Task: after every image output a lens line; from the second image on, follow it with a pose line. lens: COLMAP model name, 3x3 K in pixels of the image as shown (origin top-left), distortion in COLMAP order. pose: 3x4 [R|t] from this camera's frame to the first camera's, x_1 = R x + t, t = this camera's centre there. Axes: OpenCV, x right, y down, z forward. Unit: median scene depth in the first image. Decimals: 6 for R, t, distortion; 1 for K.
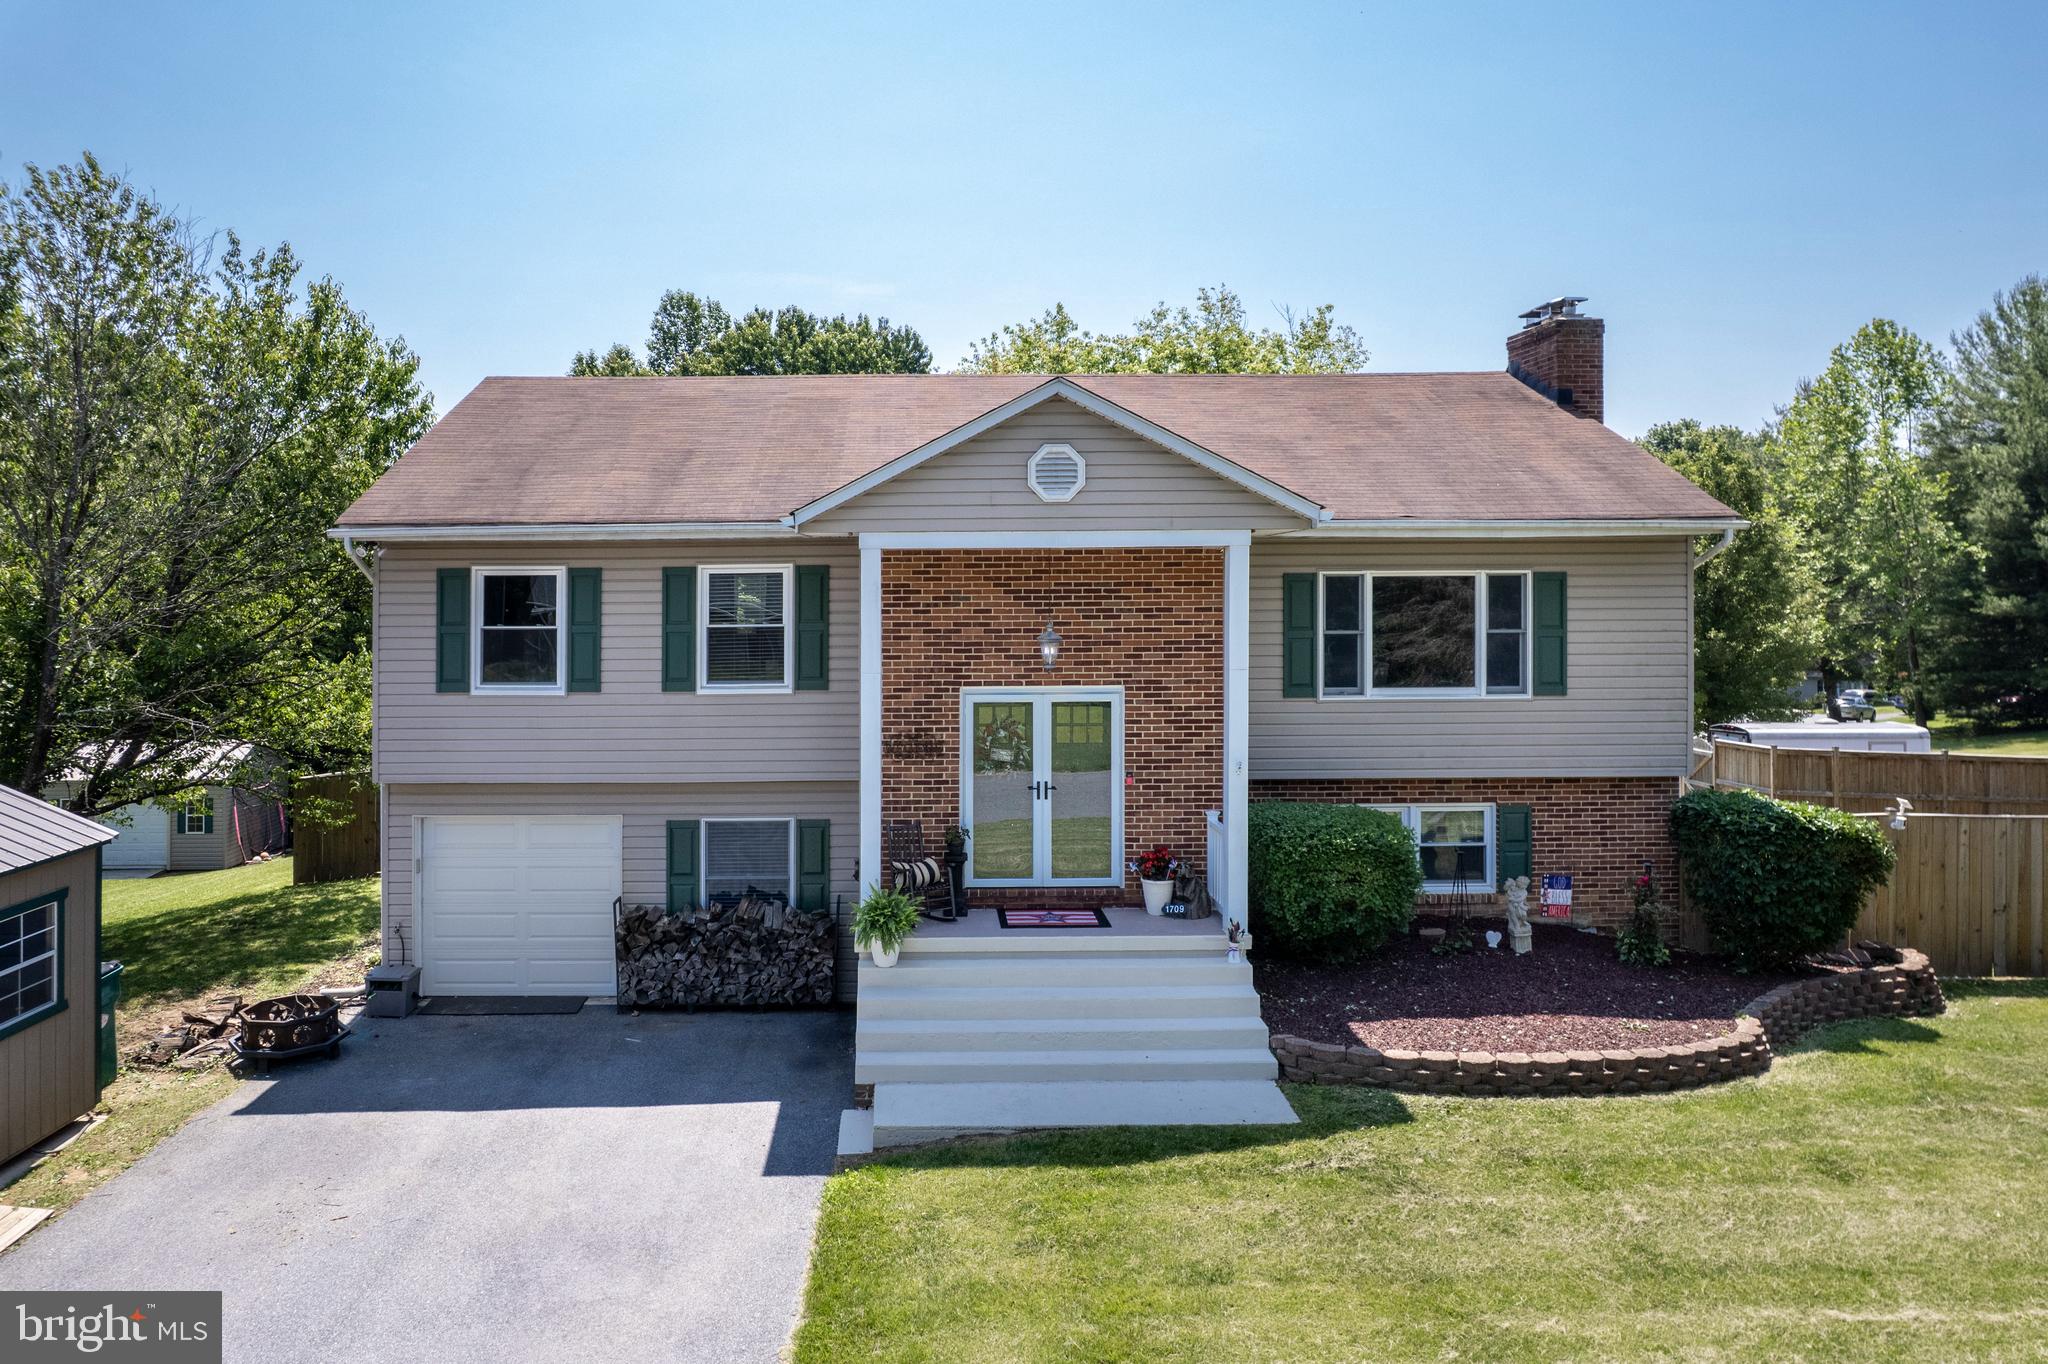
lens RADIAL K [[1435.5, 0, 941.7], [0, 1435.5, 522.1], [0, 0, 1]] dist [-0.044367, 0.025700]
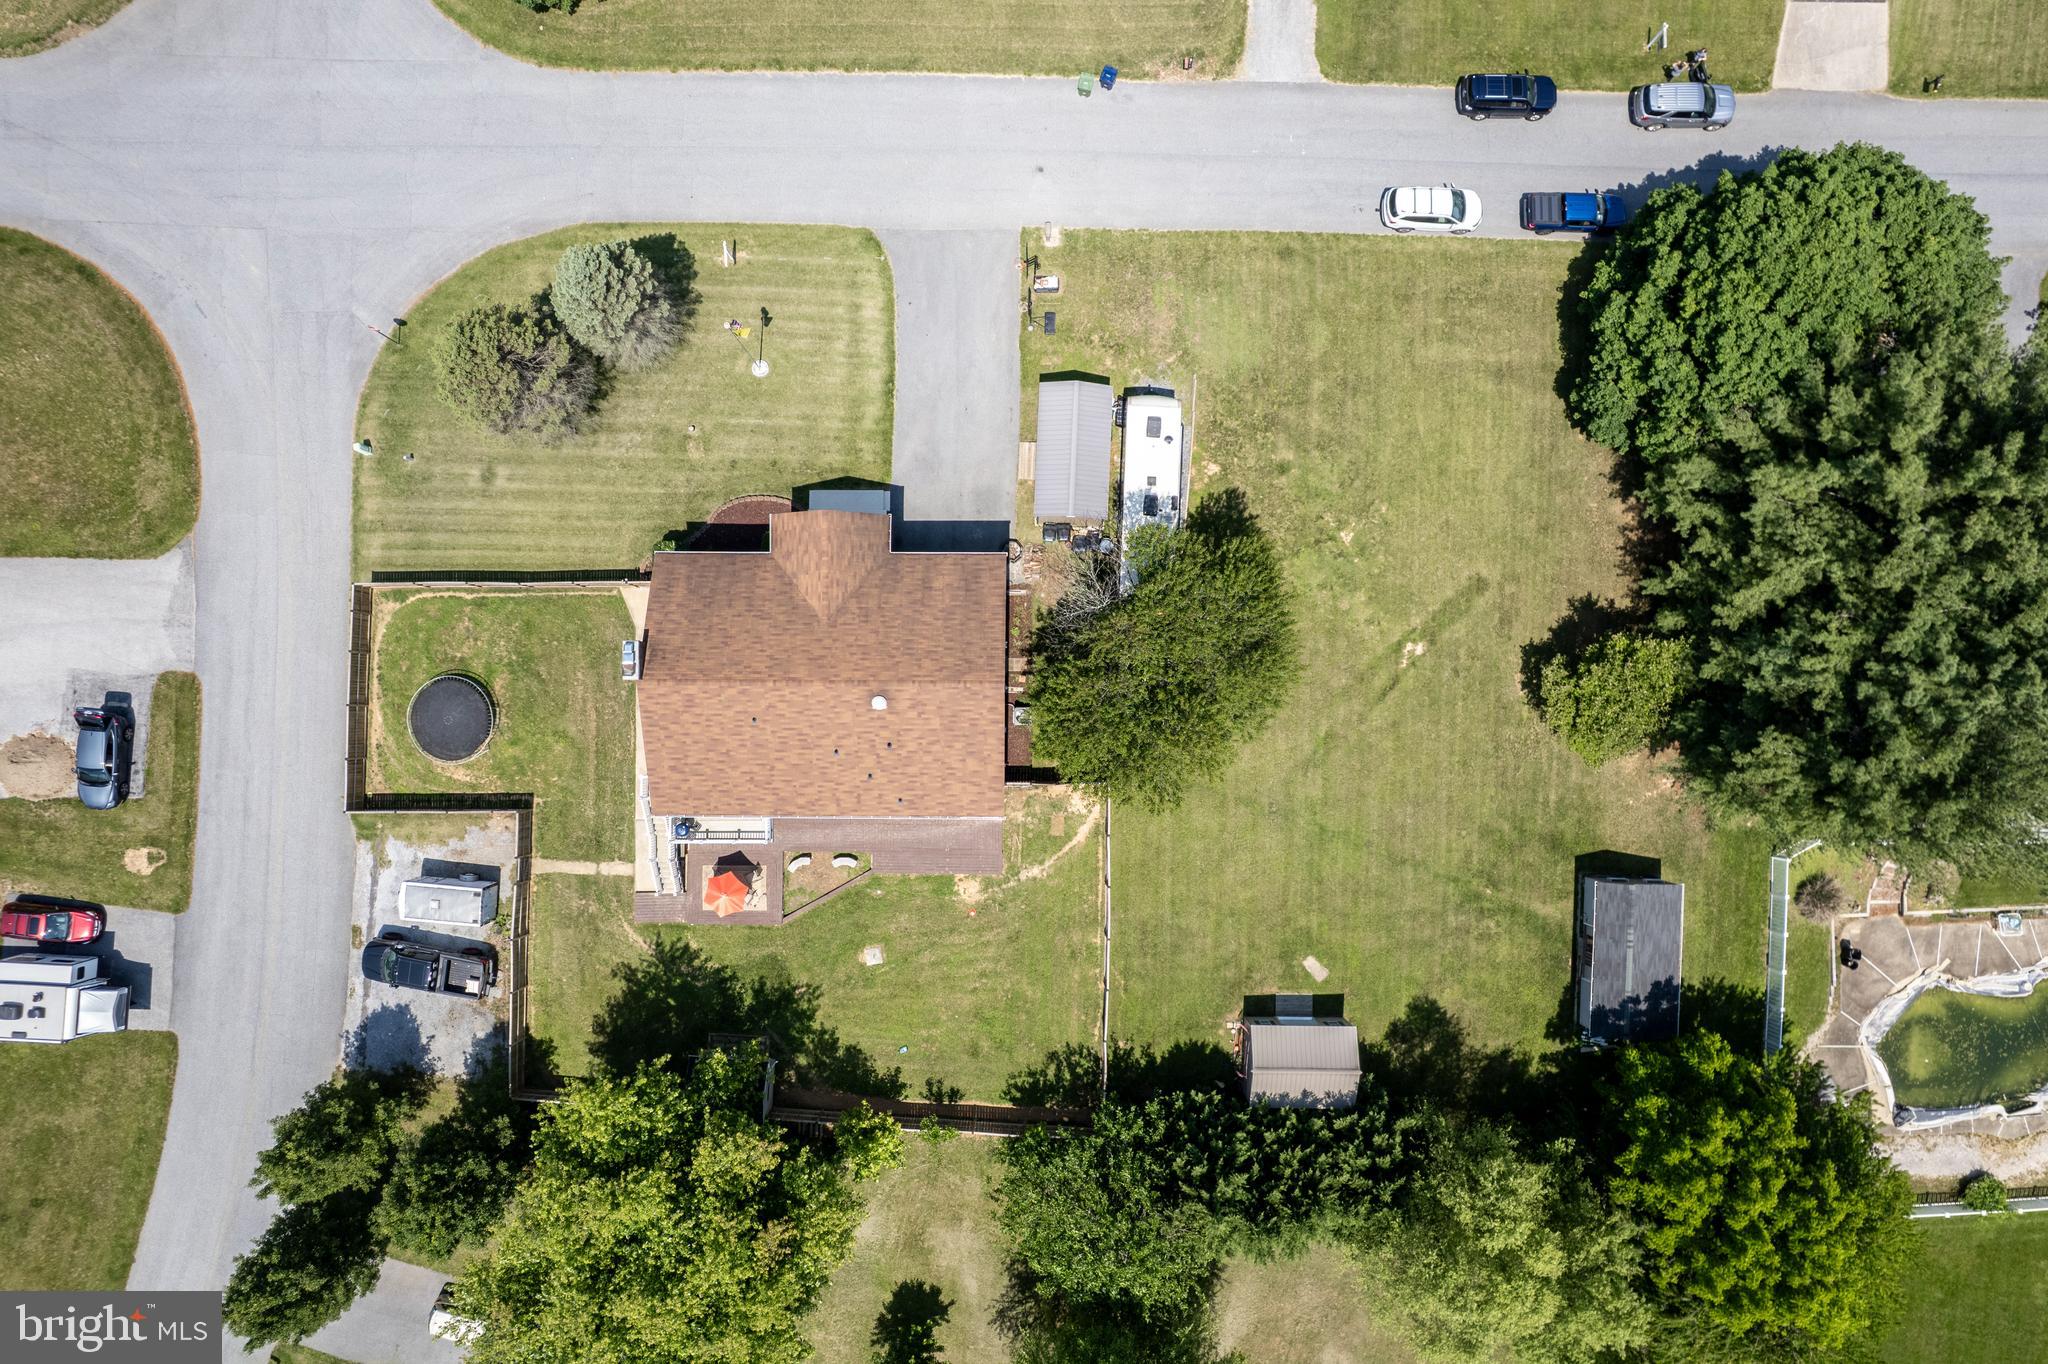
lens RADIAL K [[1327.2, 0, 1030.2], [0, 1327.2, 687.0], [0, 0, 1]] dist [-0.072296, 0.068461]
pose [[-0.999723, -0.021548, 0.009458, -0.552311], [0.007937, 0.069607, 0.997543, -3.788574], [-0.022154, 0.997342, -0.069417, 1.669933]]
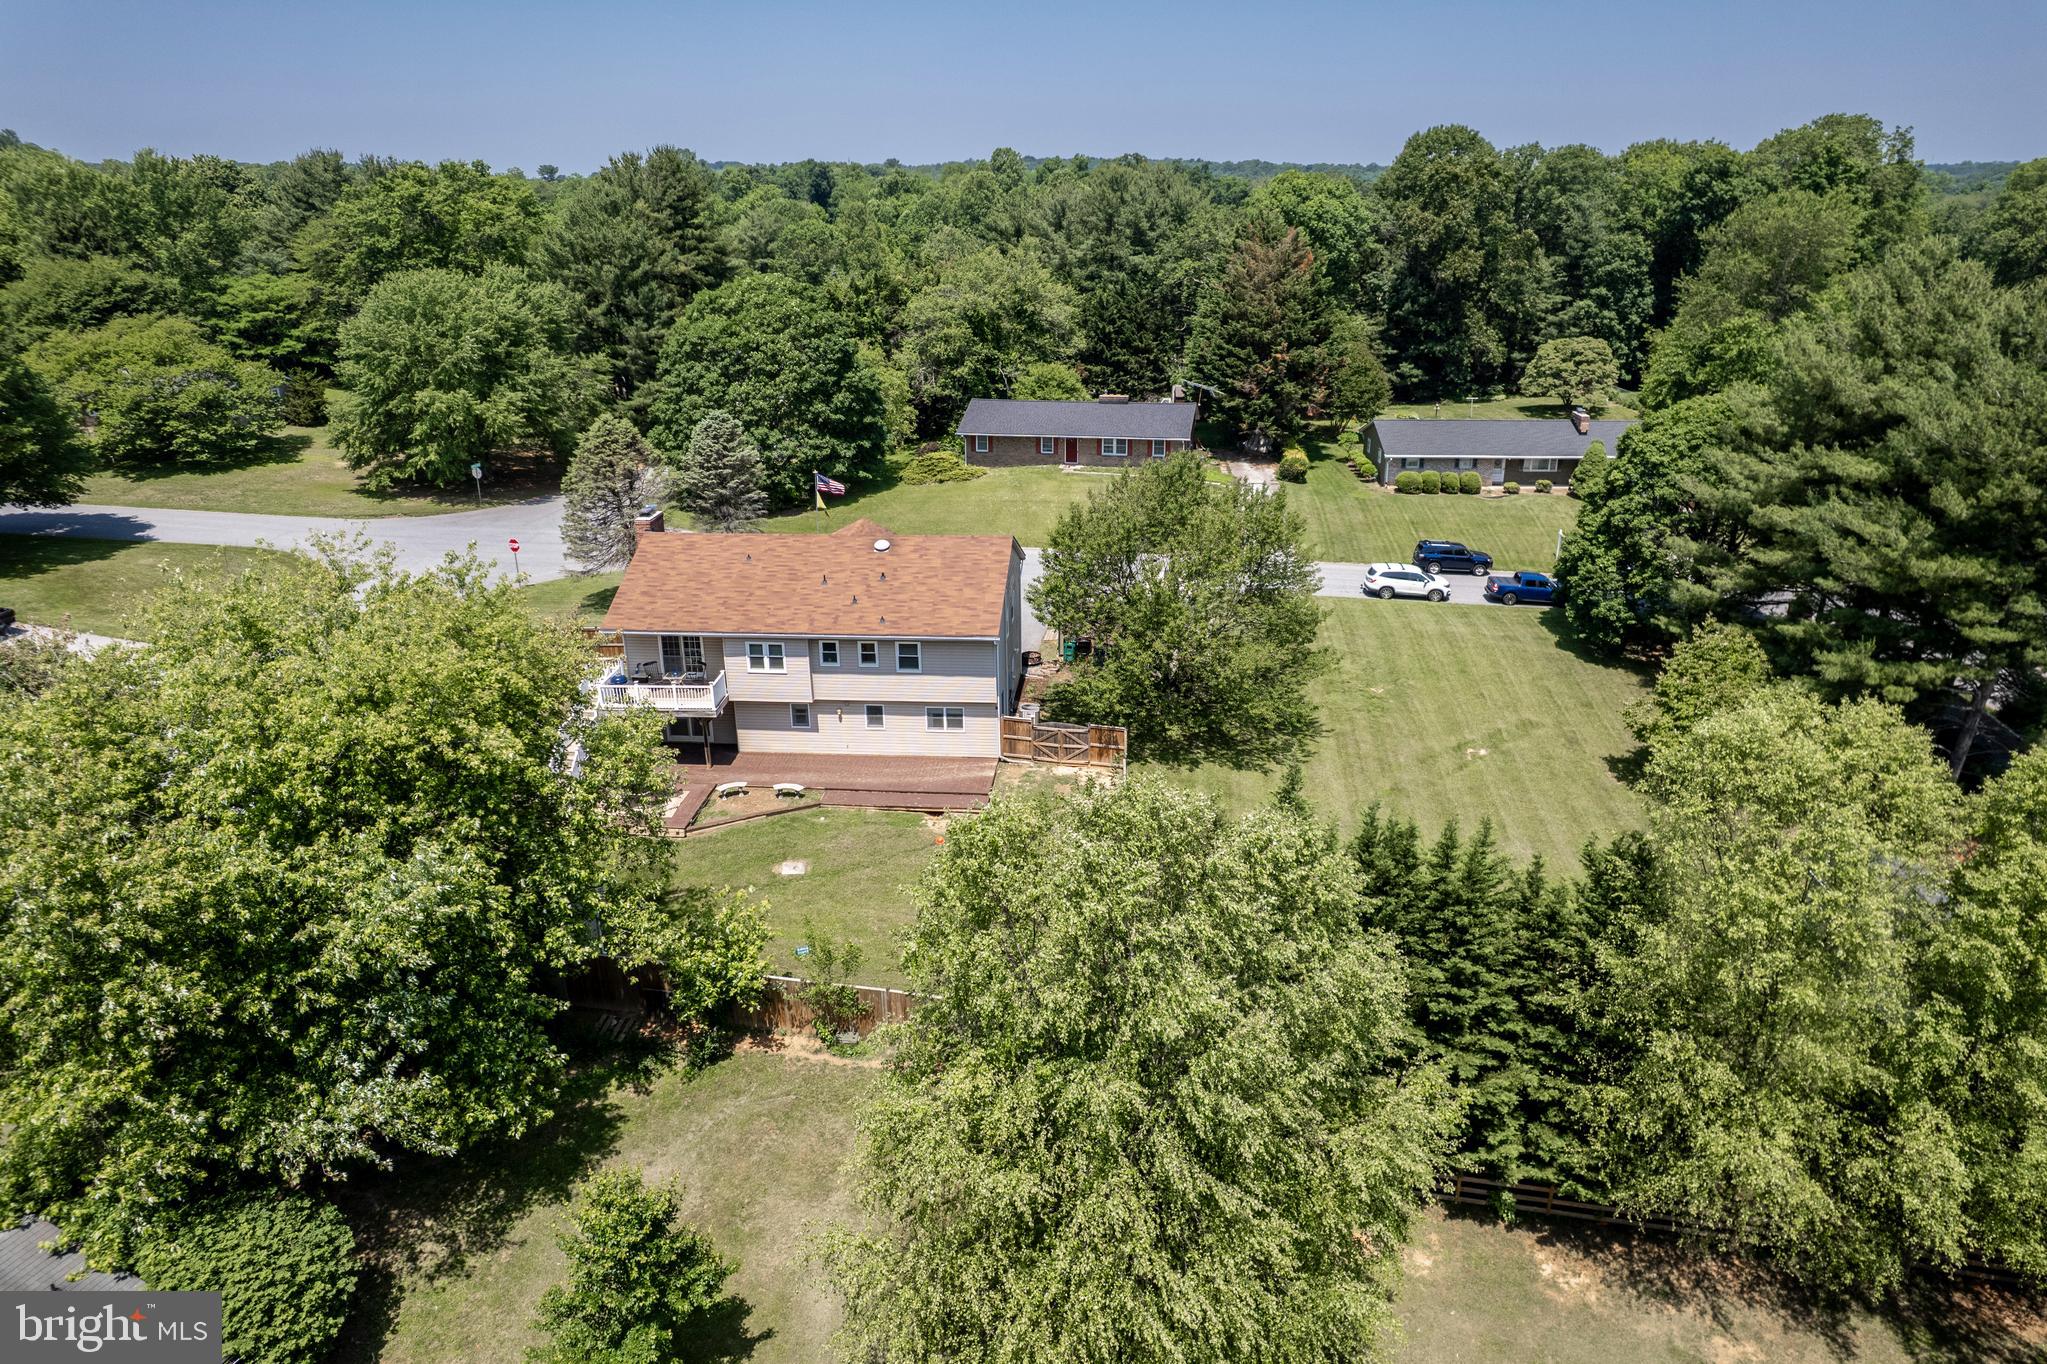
lens RADIAL K [[1317.2, 0, 1028.7], [0, 1317.2, 687.5], [0, 0, 1]] dist [-0.044969, 0.022447]
pose [[-0.994525, -0.022632, 0.102017, -0.857371], [0.010959, 0.948293, 0.317208, -0.873518], [-0.103921, 0.316589, -0.942853, 4.863668]]
